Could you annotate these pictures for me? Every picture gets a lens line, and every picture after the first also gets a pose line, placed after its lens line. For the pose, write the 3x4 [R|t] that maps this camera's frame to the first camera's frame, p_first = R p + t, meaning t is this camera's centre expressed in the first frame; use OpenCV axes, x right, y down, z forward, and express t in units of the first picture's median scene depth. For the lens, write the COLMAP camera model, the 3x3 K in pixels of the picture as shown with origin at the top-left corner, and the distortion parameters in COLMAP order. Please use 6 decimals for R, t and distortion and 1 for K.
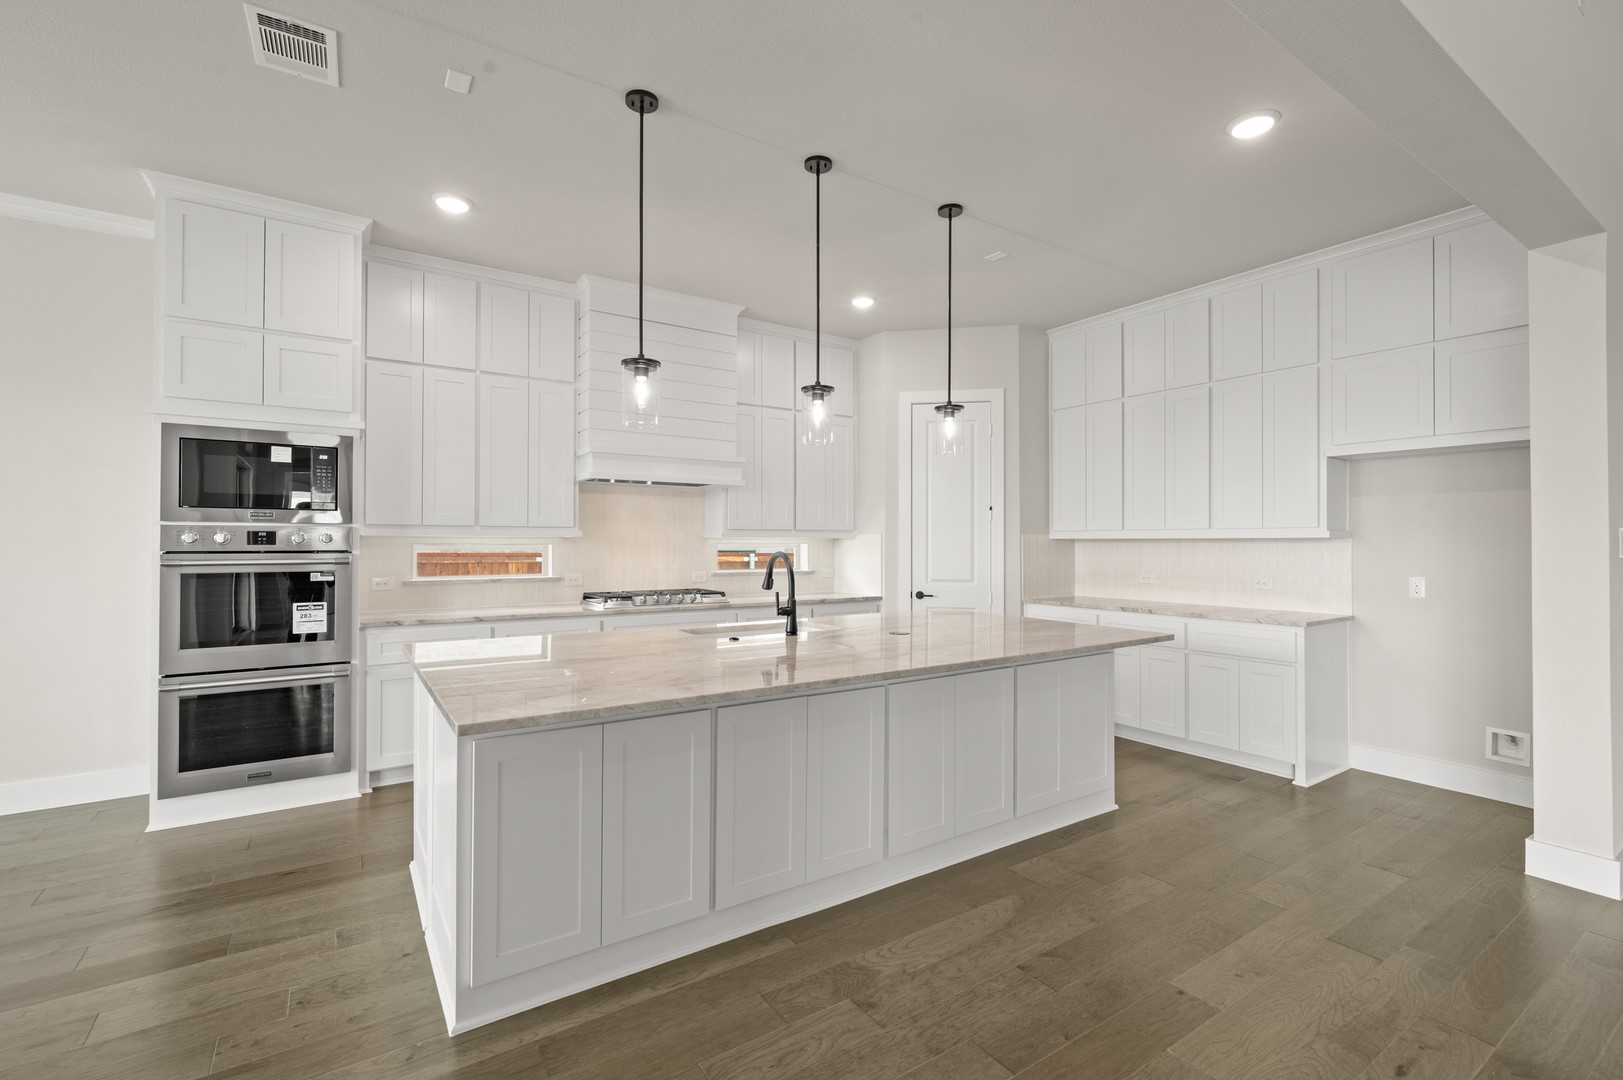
lens RADIAL K [[719.2, 0, 813.0], [0, 719.2, 532.5], [0, 0, 1]] dist [0.000292, 0.000068]
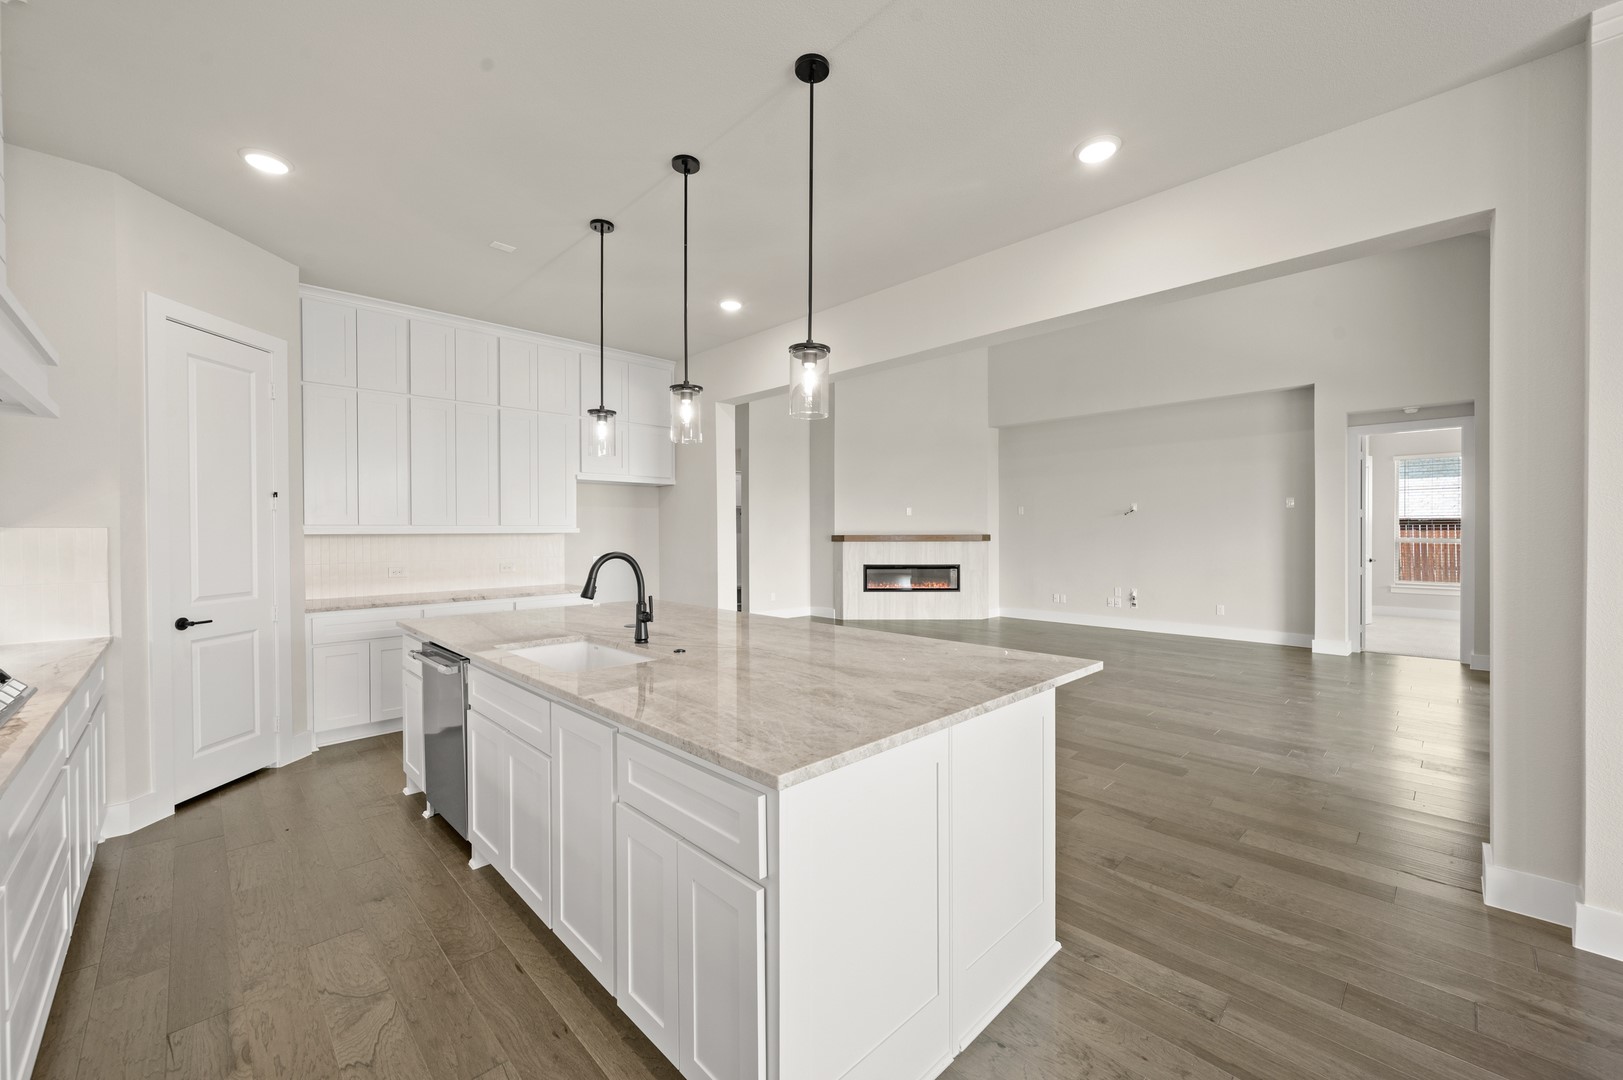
lens RADIAL K [[639.5, 0, 812.1], [0, 639.5, 536.1], [0, 0, 1]] dist [0.000299, -0.000126]
pose [[-0.182068, -0.008957, 0.983245, -0.745735], [-0.008110, 0.999938, 0.007608, 0.000347], [-0.983252, -0.006589, -0.182129, 0.811725]]
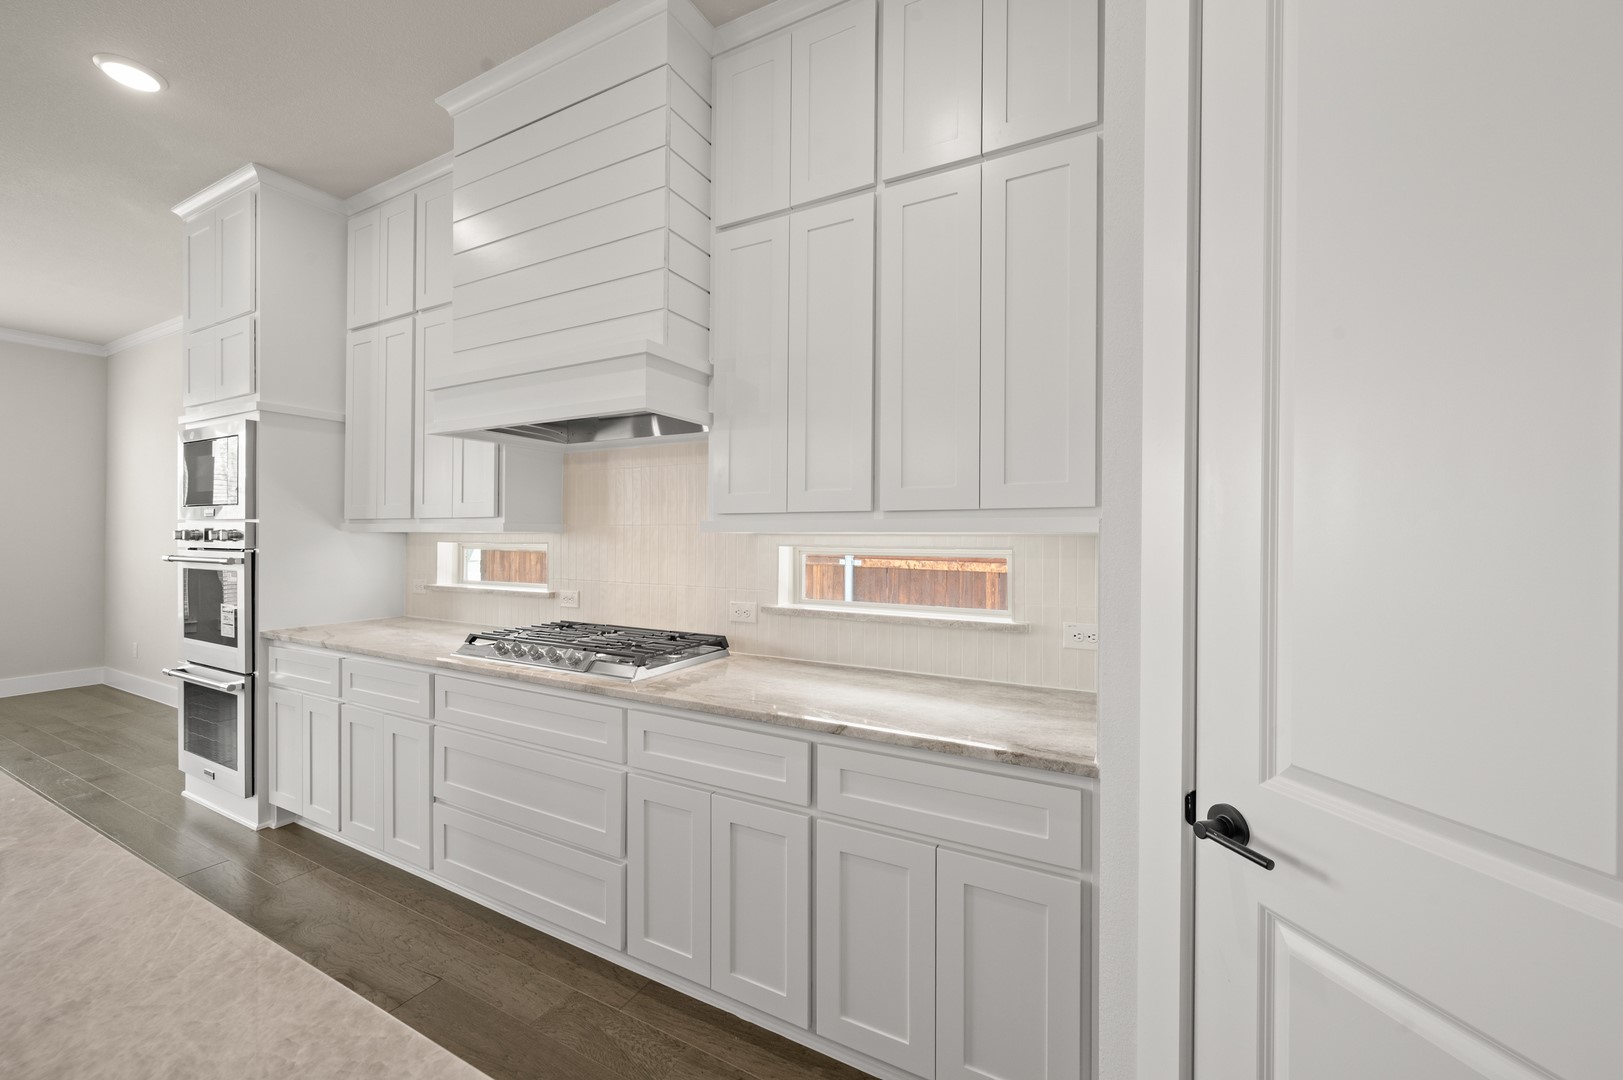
lens RADIAL K [[639.5, 0, 811.4], [0, 639.5, 534.9], [0, 0, 1]] dist [0.000299, -0.000126]
pose [[0.463240, -0.000984, -0.886232, 0.363291], [0.009696, 0.999945, 0.003958, 0.010365], [0.886180, -0.010426, 0.463224, 1.204665]]
